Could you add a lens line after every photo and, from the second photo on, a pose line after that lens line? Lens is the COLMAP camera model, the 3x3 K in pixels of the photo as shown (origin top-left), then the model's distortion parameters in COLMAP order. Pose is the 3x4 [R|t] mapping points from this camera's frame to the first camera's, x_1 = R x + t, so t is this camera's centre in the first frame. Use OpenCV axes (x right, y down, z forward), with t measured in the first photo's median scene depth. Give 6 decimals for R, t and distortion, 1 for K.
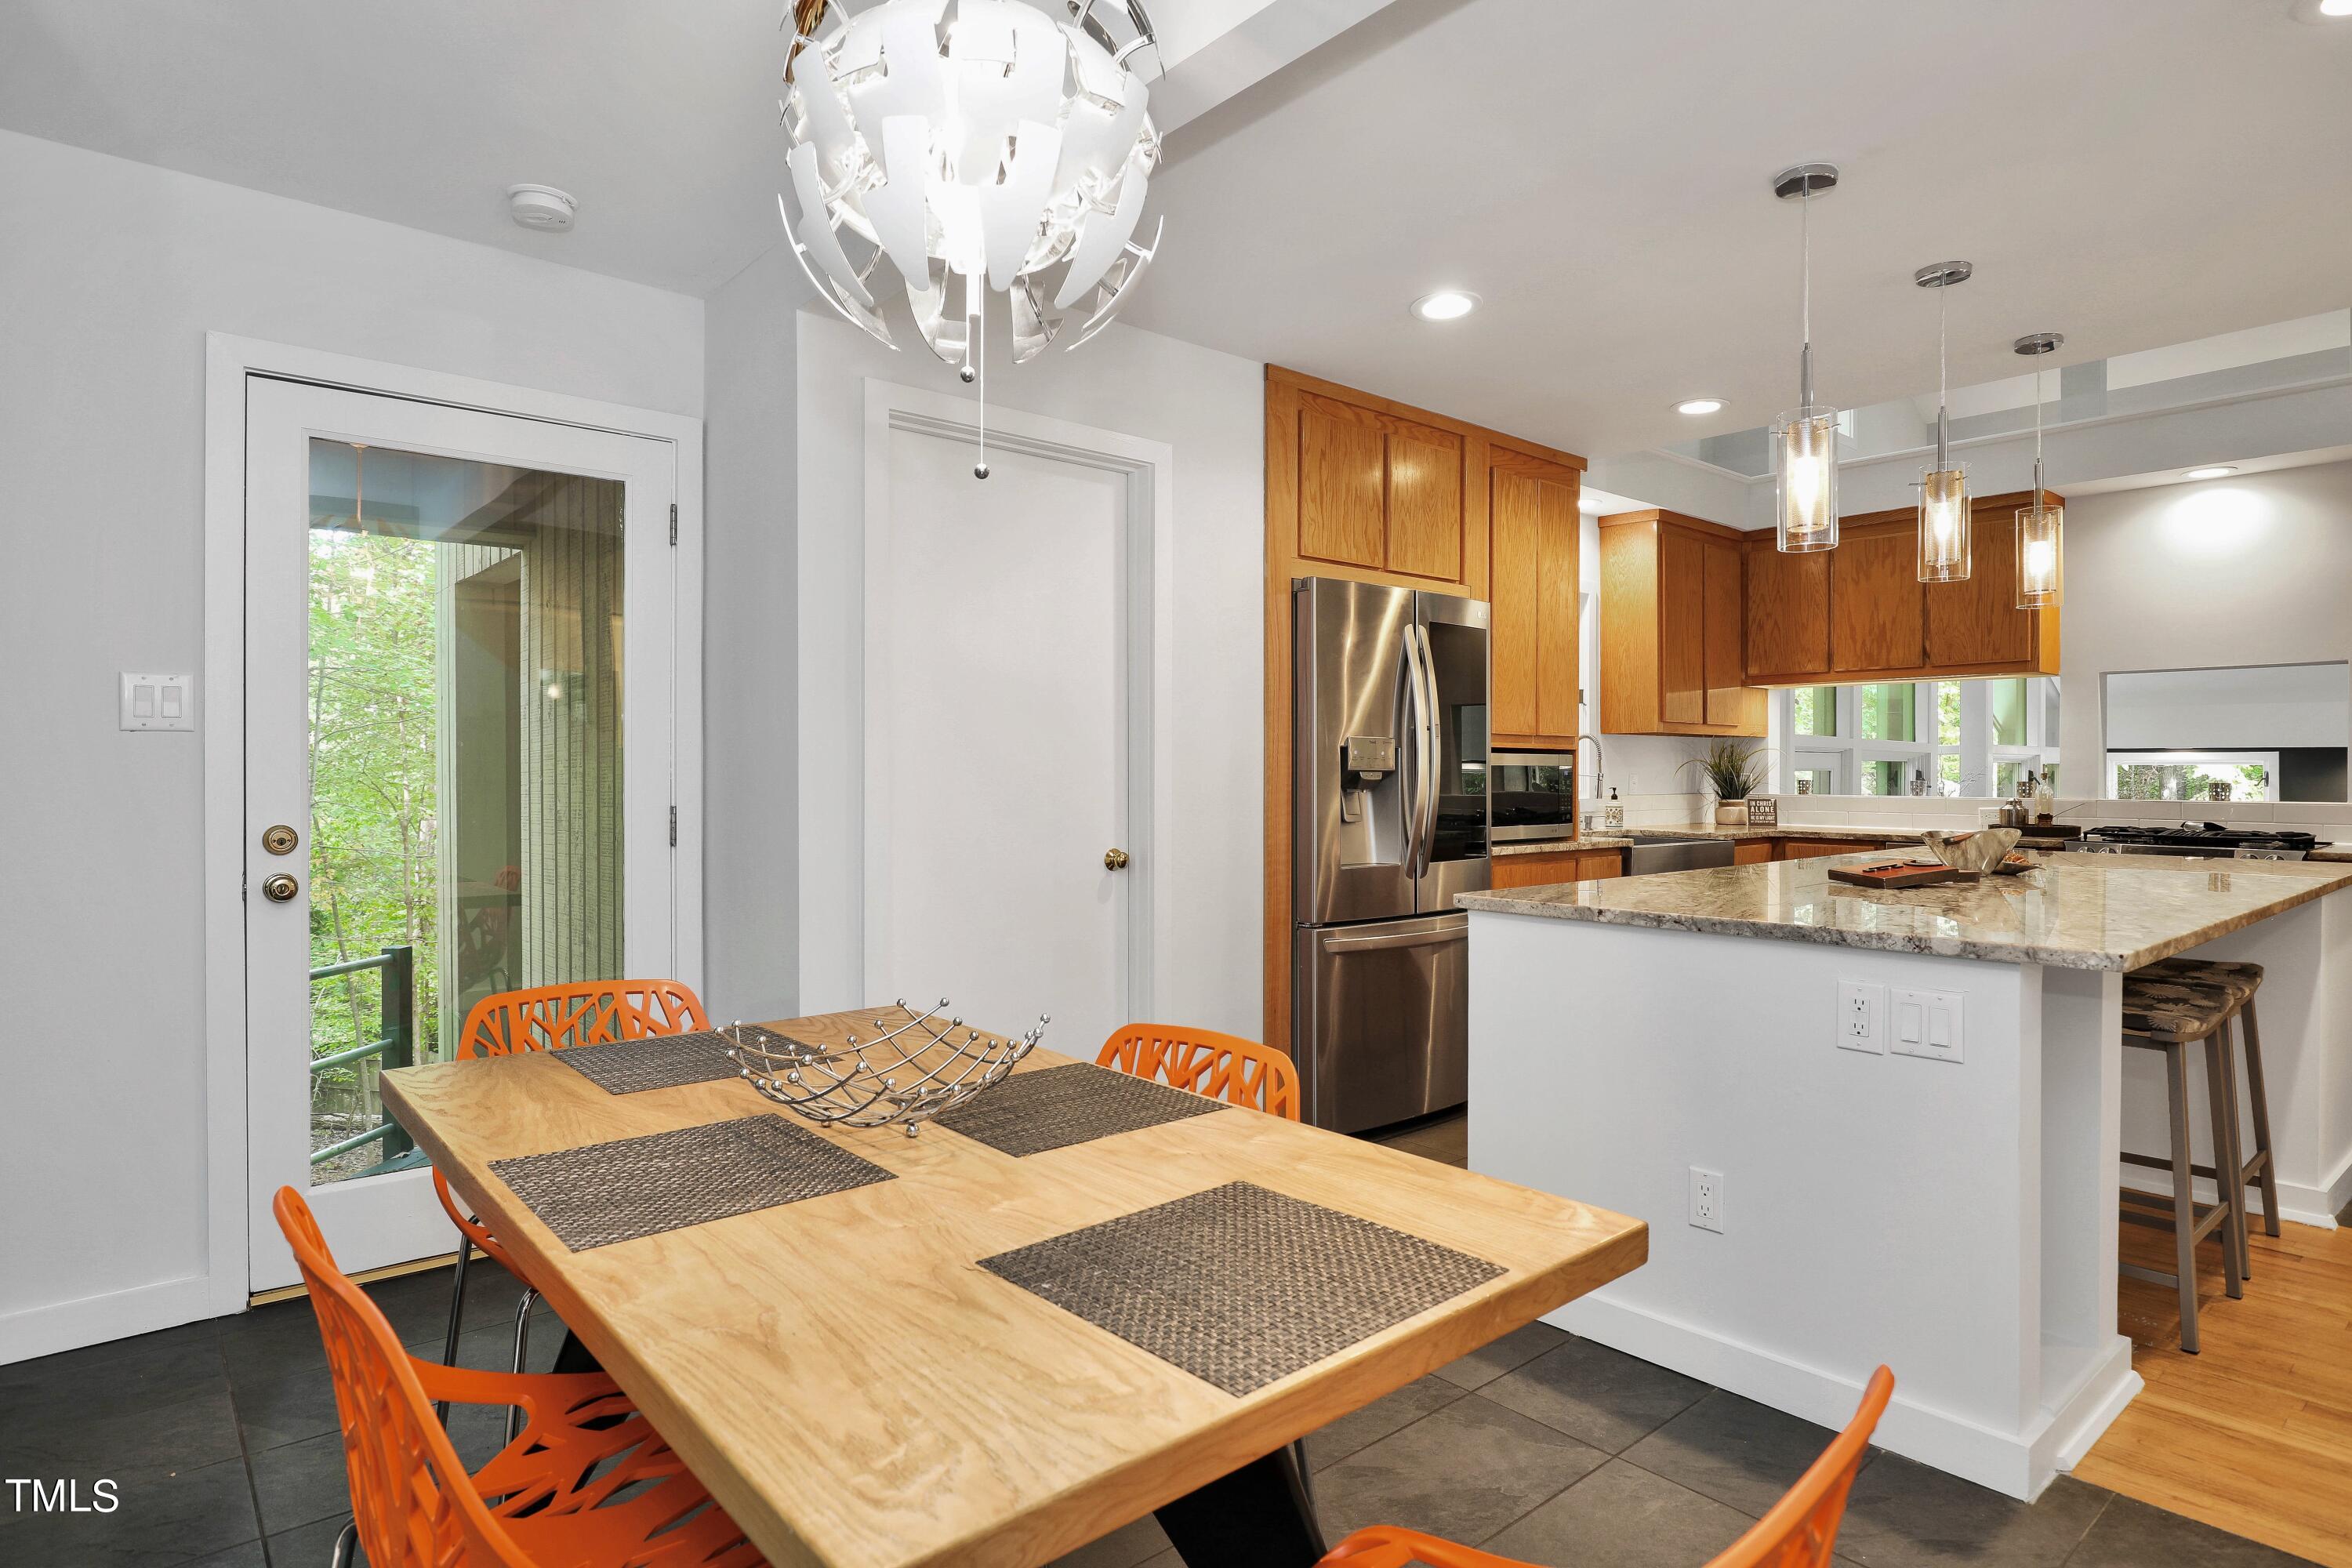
lens RADIAL K [[1271.3, 0, 1182.0], [0, 1271.3, 779.2], [0, 0, 1]] dist [-0.030070, 0.000463]
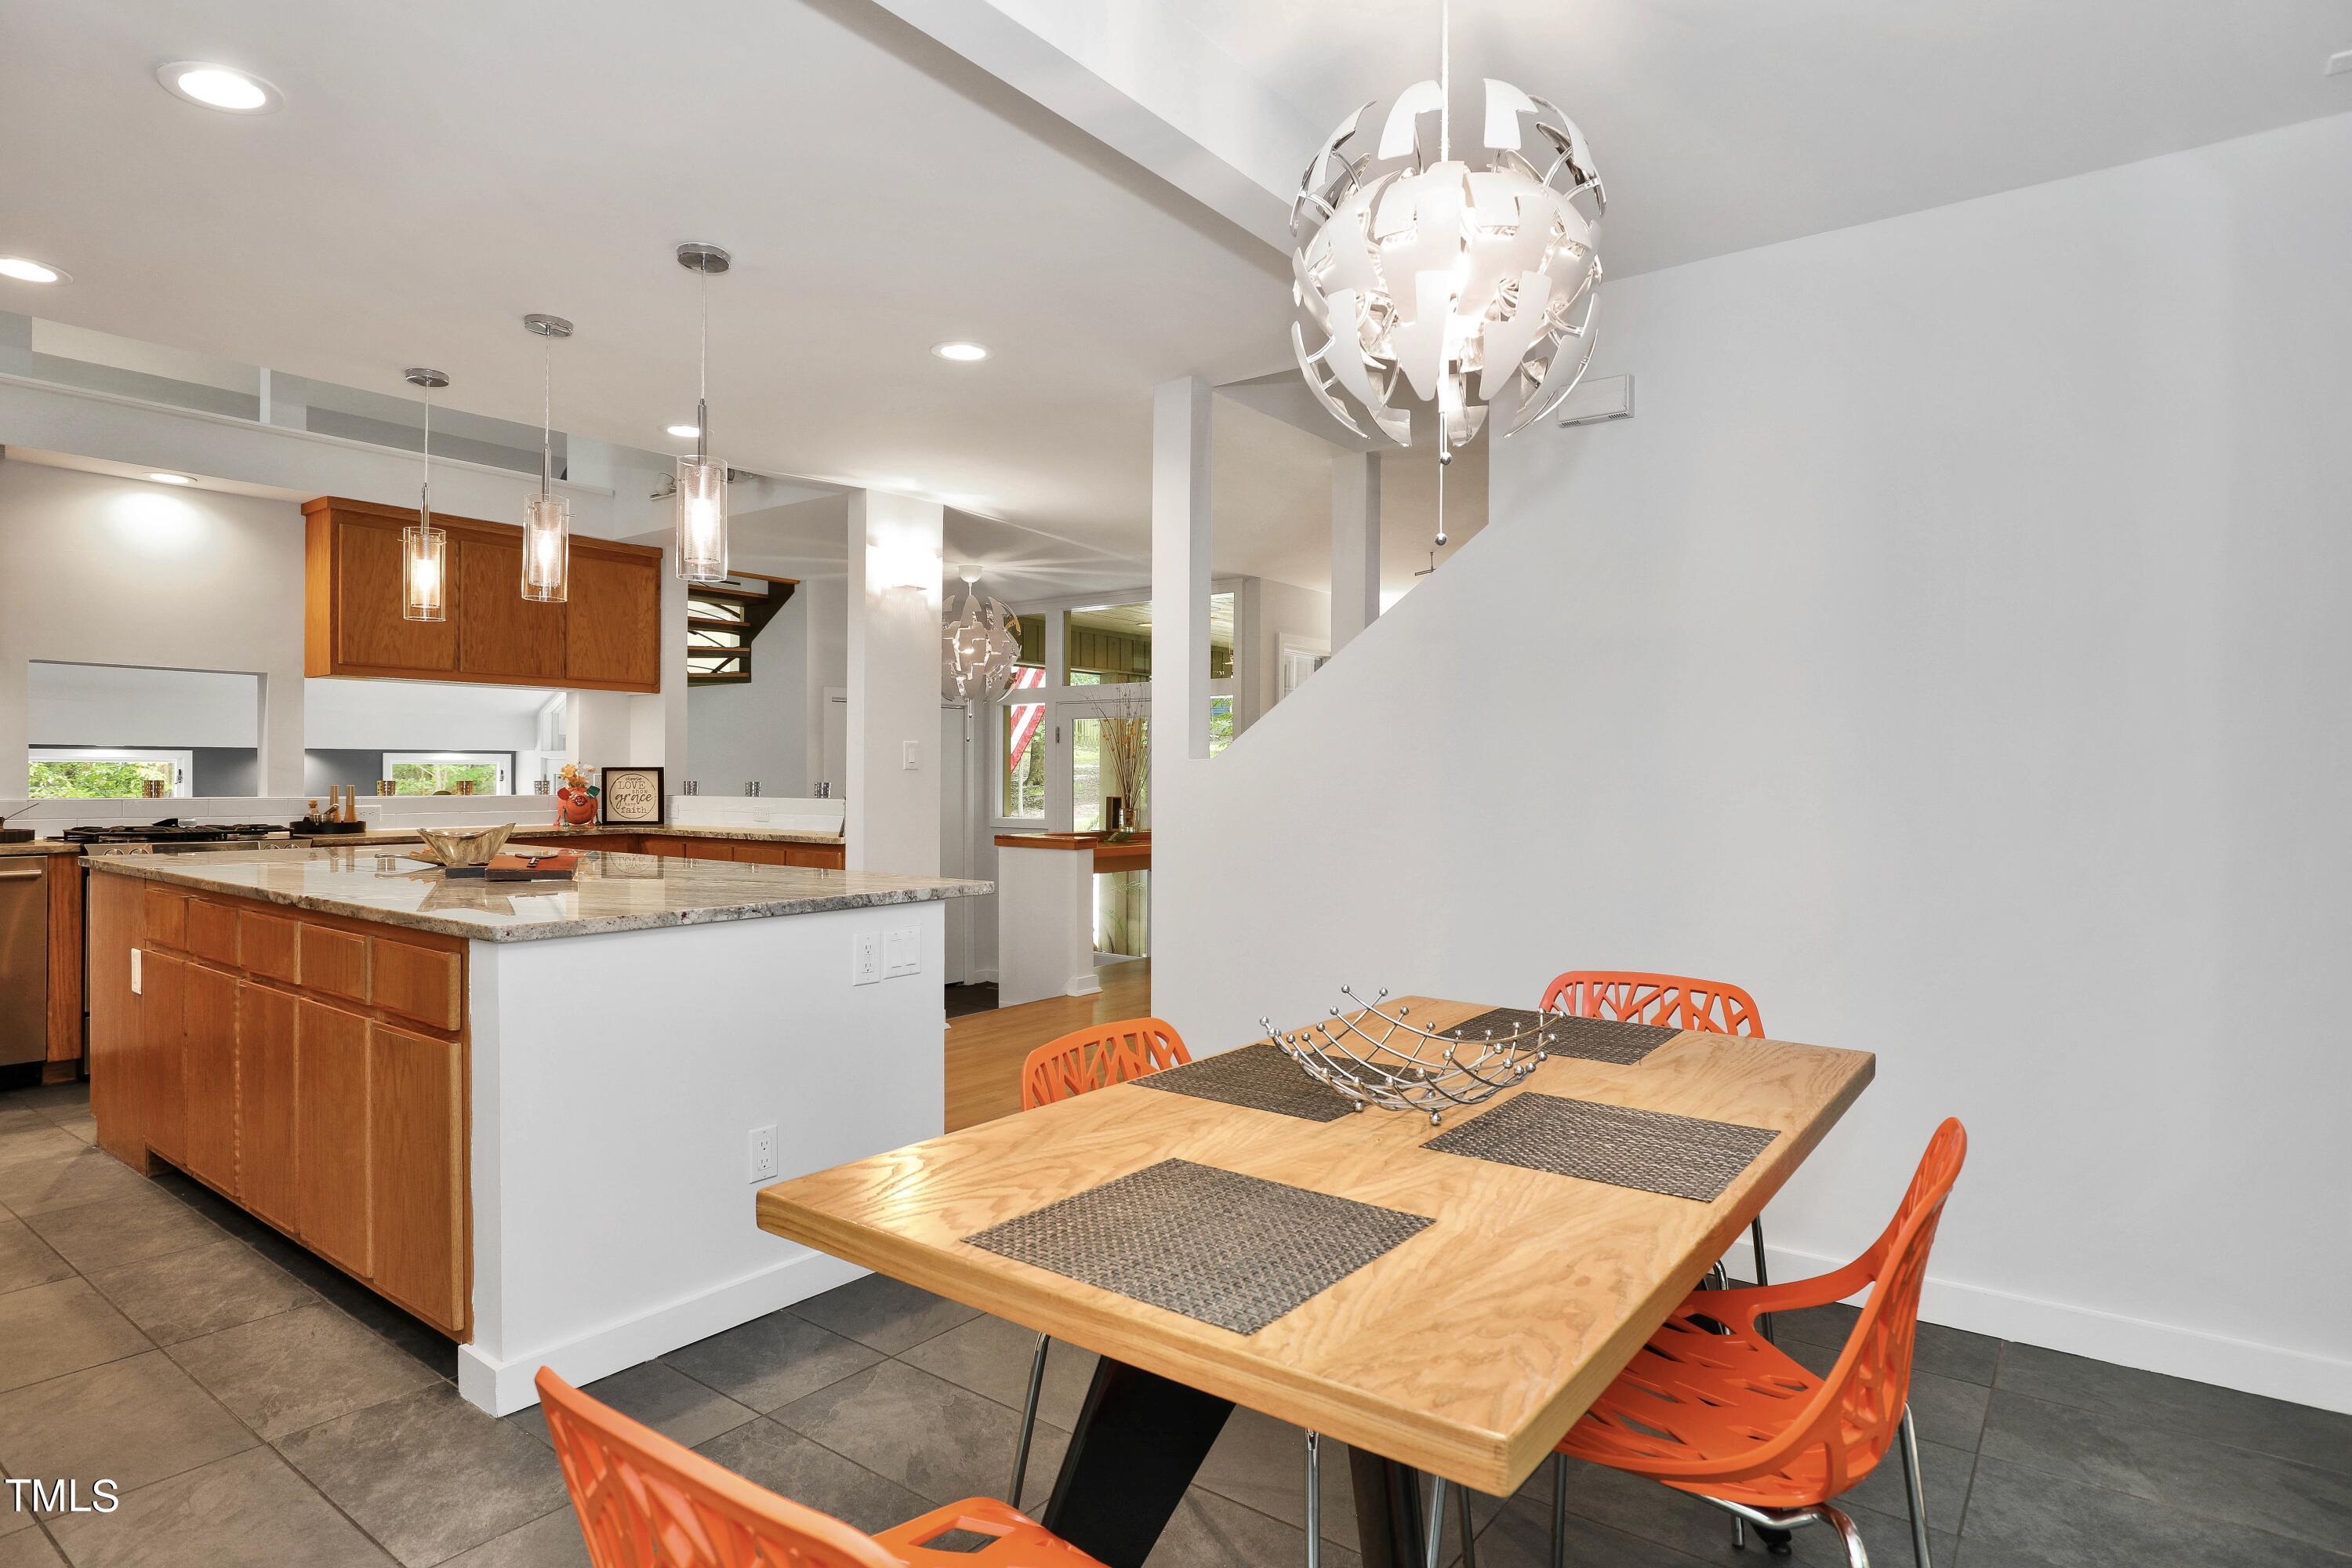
lens RADIAL K [[1271.3, 0, 1182.0], [0, 1271.3, 779.2], [0, 0, 1]] dist [-0.030070, 0.000463]
pose [[-0.226587, -0.003881, 0.973983, -0.720640], [-0.001075, 0.999992, 0.003735, -0.005918], [-0.973990, -0.000200, -0.226589, 0.833552]]
